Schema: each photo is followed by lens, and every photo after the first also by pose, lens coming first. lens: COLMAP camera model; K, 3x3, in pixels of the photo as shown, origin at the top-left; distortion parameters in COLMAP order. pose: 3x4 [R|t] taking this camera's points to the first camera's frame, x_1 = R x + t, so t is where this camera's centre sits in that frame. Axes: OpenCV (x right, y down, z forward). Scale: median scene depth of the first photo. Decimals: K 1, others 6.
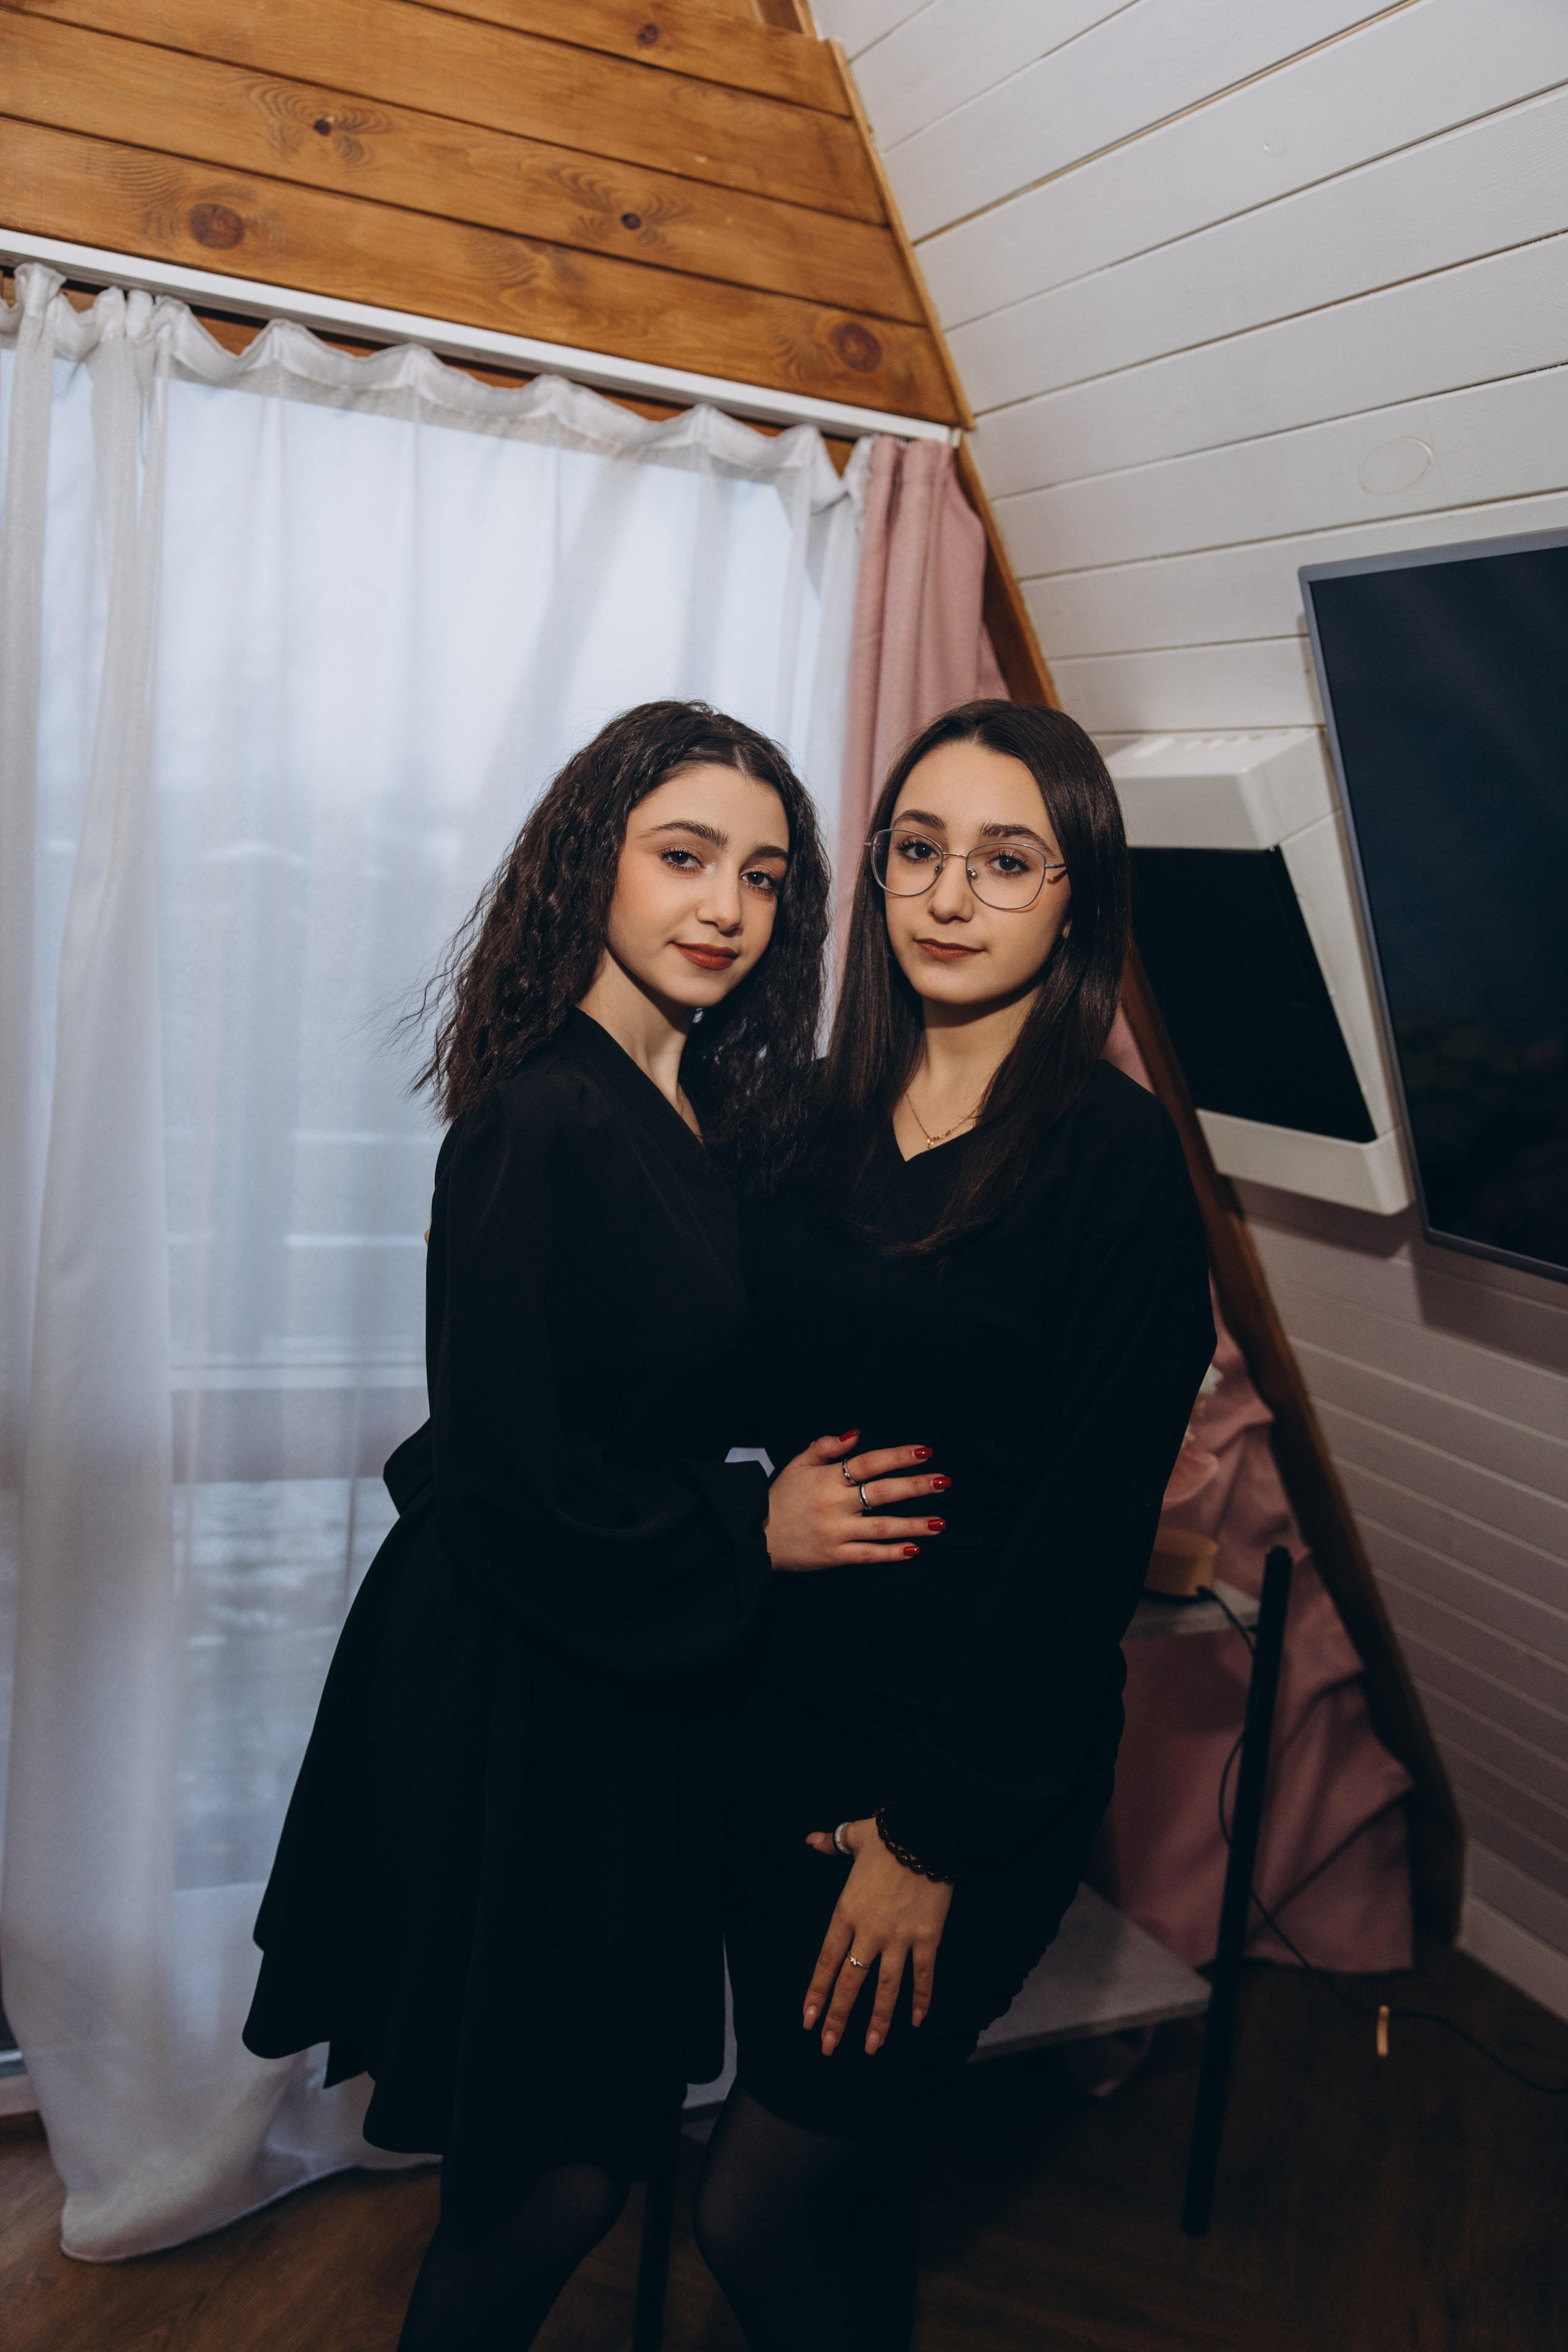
lens RADIAL K [[2079.4, 0, 784.0], [0, 2079.4, 1176.0], [0, 0, 1]] dist [0.063212, -0.079894]
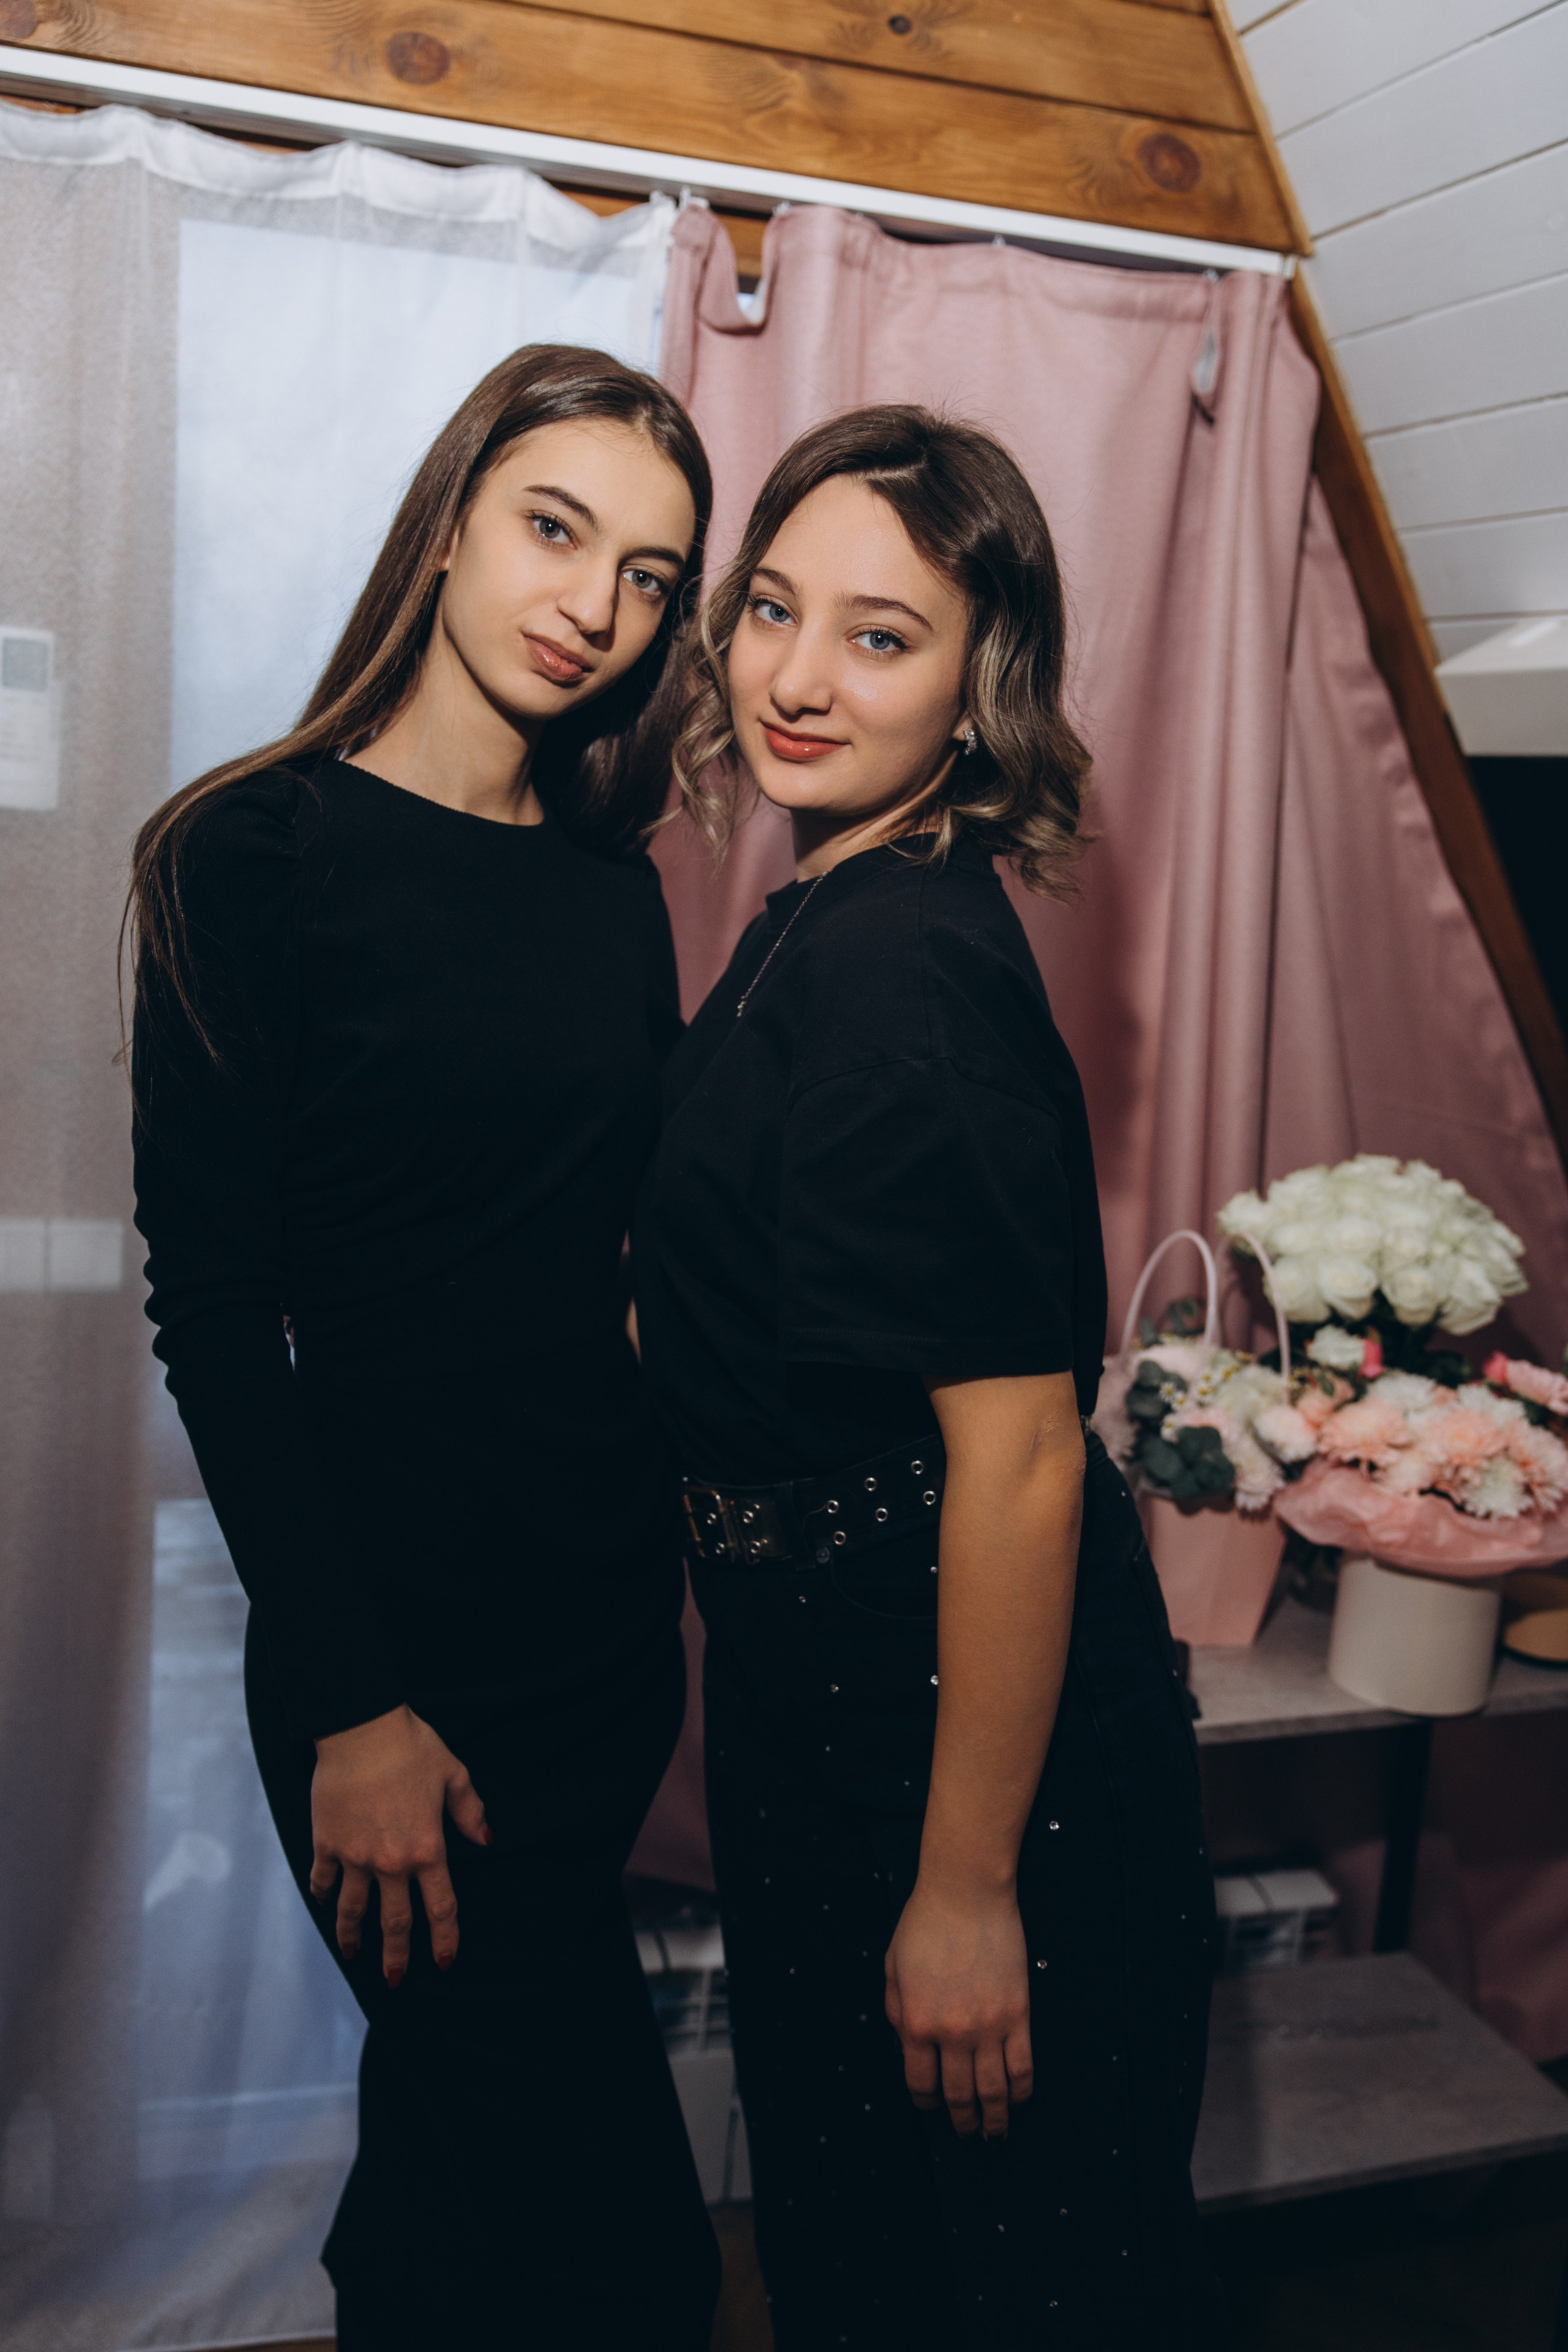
lens RADIAL K [[2168.7, 0, 784.0], [0, 2168.7, 1176.0], [0, 0, 1]] dist [0.012521, -0.003105]
pose [[0.991100, 0.003269, -0.133080, -0.001075], [0.001233, 0.999430, 0.033730, -0.021823], [0.133114, -0.033594, 0.990531, 0.110310]]
